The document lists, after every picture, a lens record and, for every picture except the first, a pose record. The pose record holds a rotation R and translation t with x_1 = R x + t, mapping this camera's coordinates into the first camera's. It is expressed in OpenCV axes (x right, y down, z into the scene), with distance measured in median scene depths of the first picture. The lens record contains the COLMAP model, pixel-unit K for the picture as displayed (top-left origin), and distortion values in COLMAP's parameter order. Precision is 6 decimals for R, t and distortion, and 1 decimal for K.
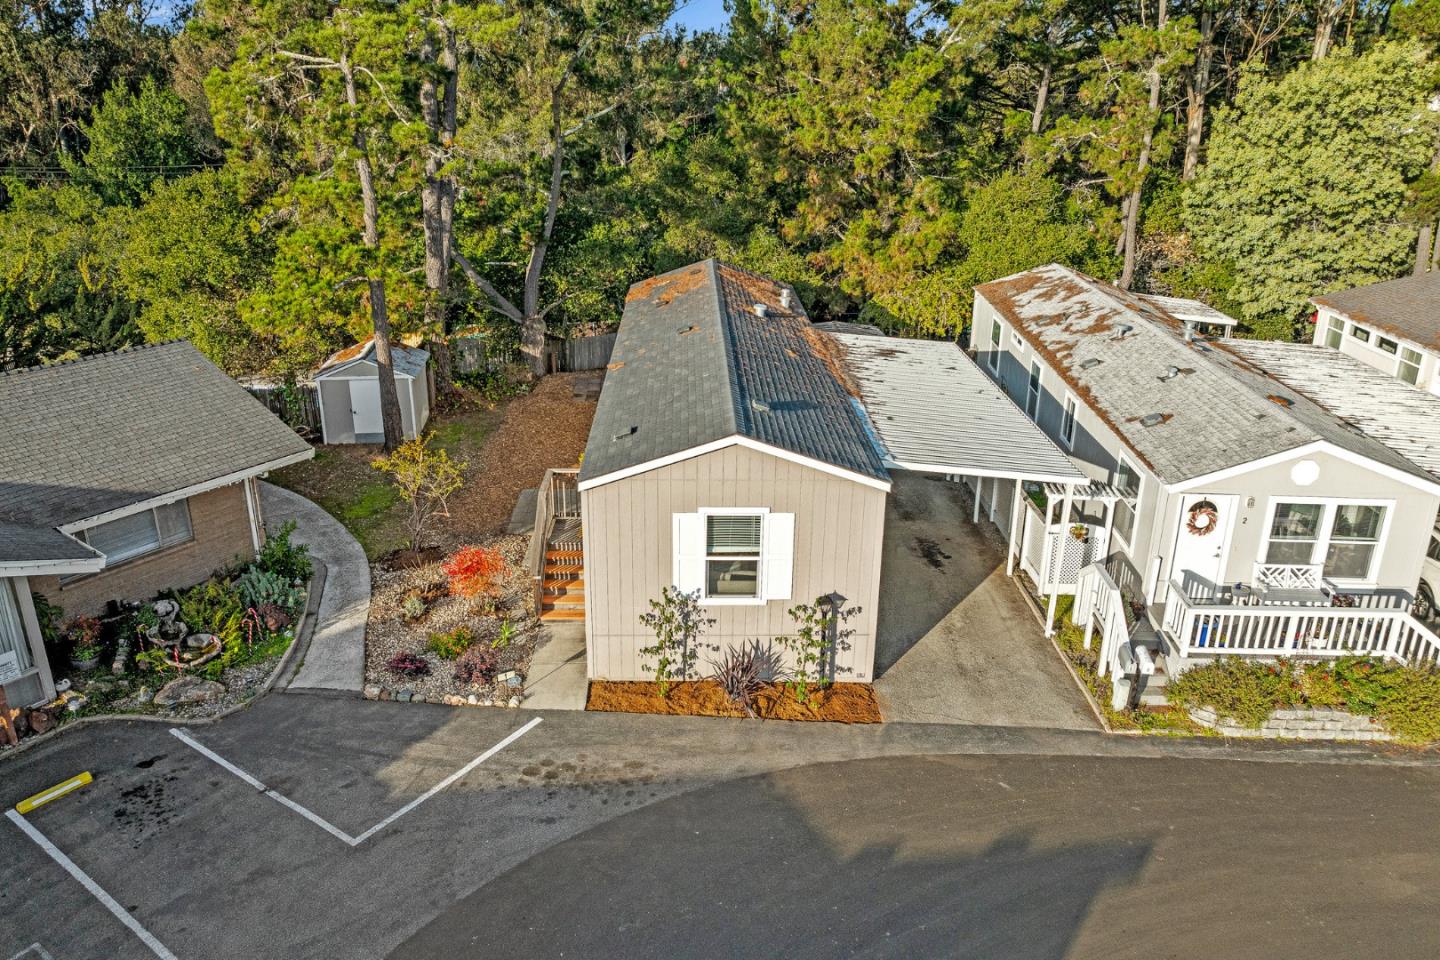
lens RADIAL K [[1011.6, 0, 725.3], [0, 1011.6, 432.1], [0, 0, 1]] dist [-0.034366, 0.001330]
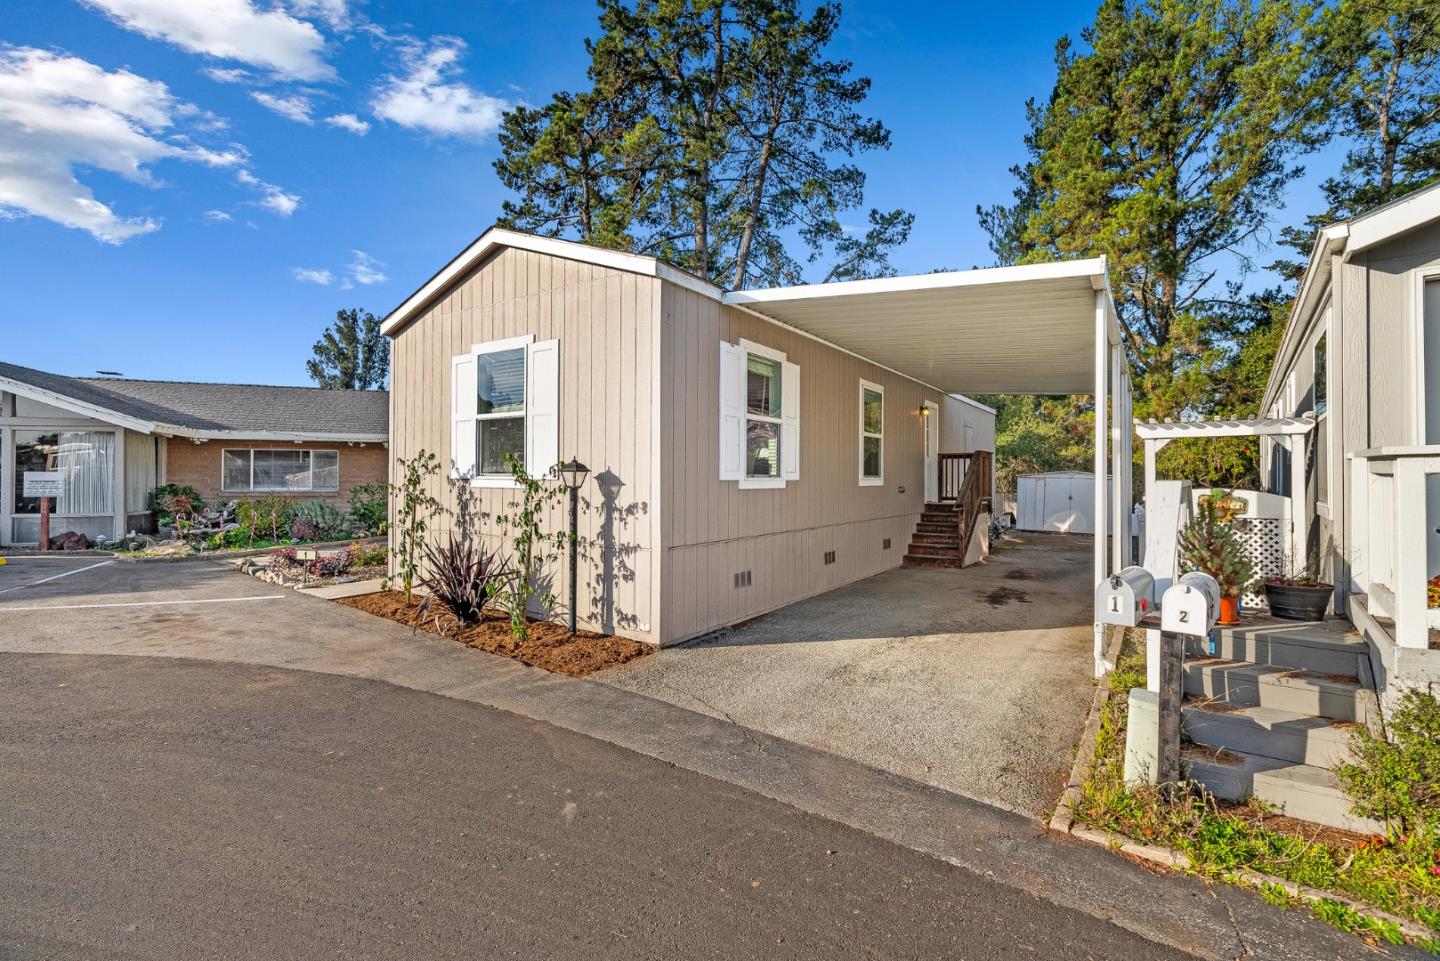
lens RADIAL K [[661.2, 0, 714.0], [0, 661.2, 473.2], [0, 0, 1]] dist [-0.001222, 0.000221]
pose [[0.803921, -0.014452, -0.594560, 0.400372], [-0.190782, 0.940606, -0.280824, 0.259450], [0.563305, 0.339192, 0.753416, 0.716946]]
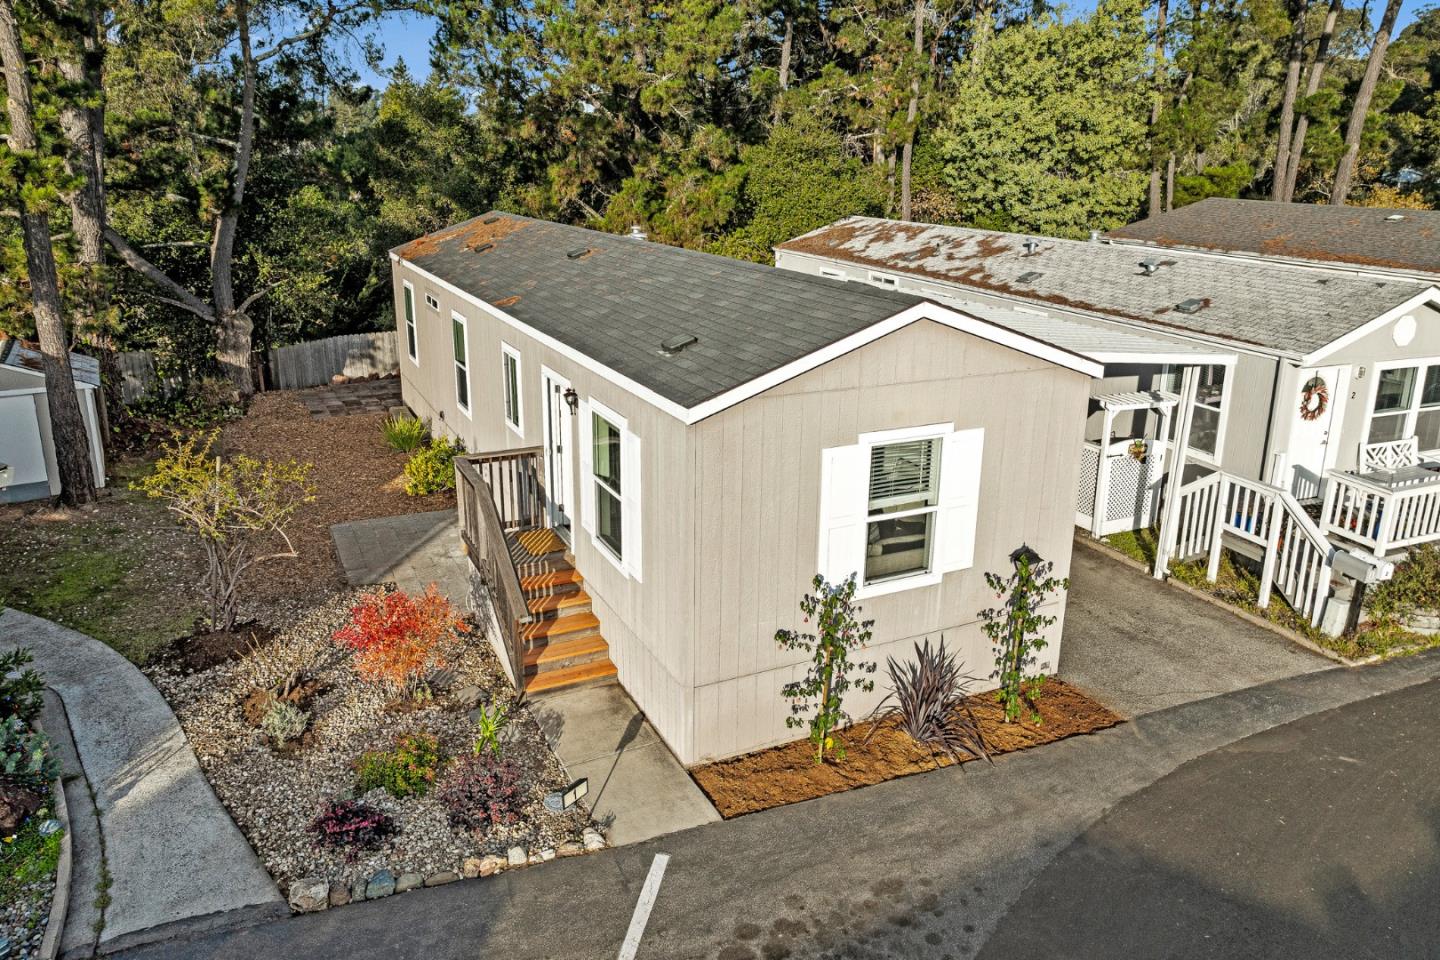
lens RADIAL K [[1011.6, 0, 725.3], [0, 1011.6, 432.1], [0, 0, 1]] dist [-0.034366, 0.001330]
pose [[0.911932, -0.112080, 0.394738, -0.323144], [0.134878, 0.990396, -0.030390, 0.076305], [-0.387541, 0.080956, 0.918291, 0.448665]]
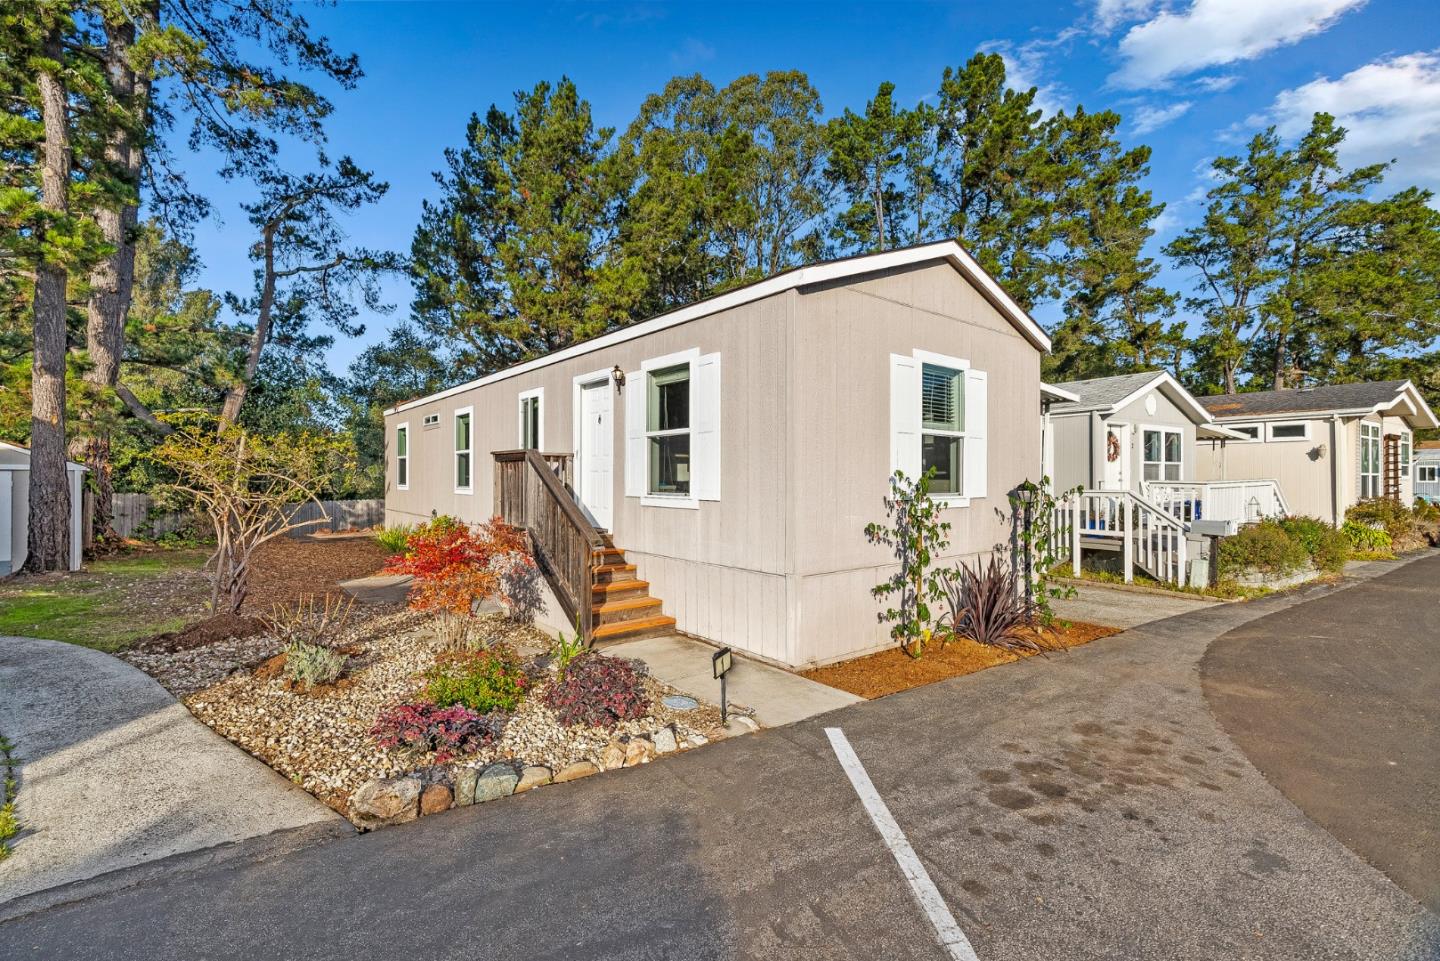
lens RADIAL K [[643.1, 0, 717.1], [0, 643.1, 476.3], [0, 0, 1]] dist [-0.002831, 0.000194]
pose [[0.798930, -0.012175, 0.601301, -0.376781], [0.205832, 0.944955, -0.254348, 0.227420], [-0.565106, 0.326973, 0.757459, 0.732655]]
